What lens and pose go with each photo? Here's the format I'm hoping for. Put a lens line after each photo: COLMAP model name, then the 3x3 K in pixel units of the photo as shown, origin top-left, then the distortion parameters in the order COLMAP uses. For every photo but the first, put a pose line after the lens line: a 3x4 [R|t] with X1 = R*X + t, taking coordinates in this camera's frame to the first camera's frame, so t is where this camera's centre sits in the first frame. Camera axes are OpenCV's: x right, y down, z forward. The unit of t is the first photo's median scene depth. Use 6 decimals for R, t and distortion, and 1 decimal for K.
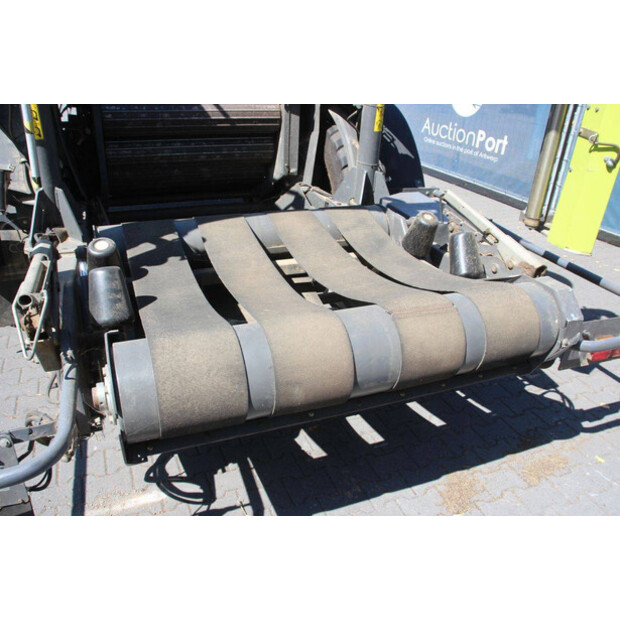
lens RADIAL K [[531.3, 0, 310.0], [0, 531.3, 310.0], [0, 0, 1]] dist [-0.163112, 0.154556]
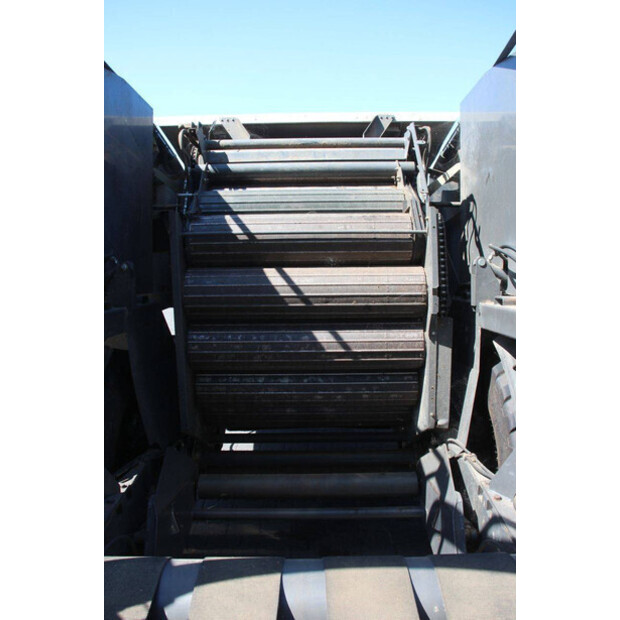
lens RADIAL K [[531.3, 0, 310.0], [0, 531.3, 310.0], [0, 0, 1]] dist [-0.163112, 0.154556]
pose [[0.920424, 0.001878, -0.390917, 0.090544], [-0.121643, 0.951718, -0.281842, -0.222090], [0.371513, 0.306966, 0.876213, 0.327398]]
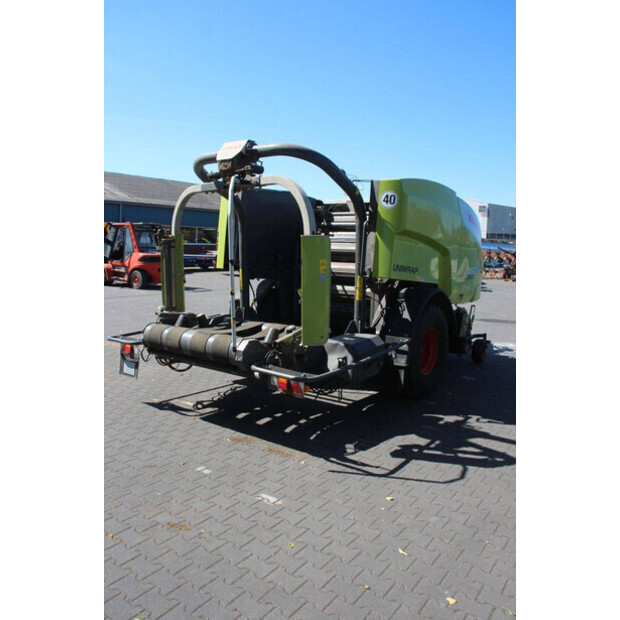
lens RADIAL K [[507.5, 0, 310.0], [0, 507.5, 310.0], [0, 0, 1]] dist [-0.141159, 0.113234]
pose [[0.533444, 0.069283, -0.842993, 1.512508], [-0.378007, 0.911103, -0.164321, 0.063375], [0.756669, 0.406313, 0.512213, -0.078705]]
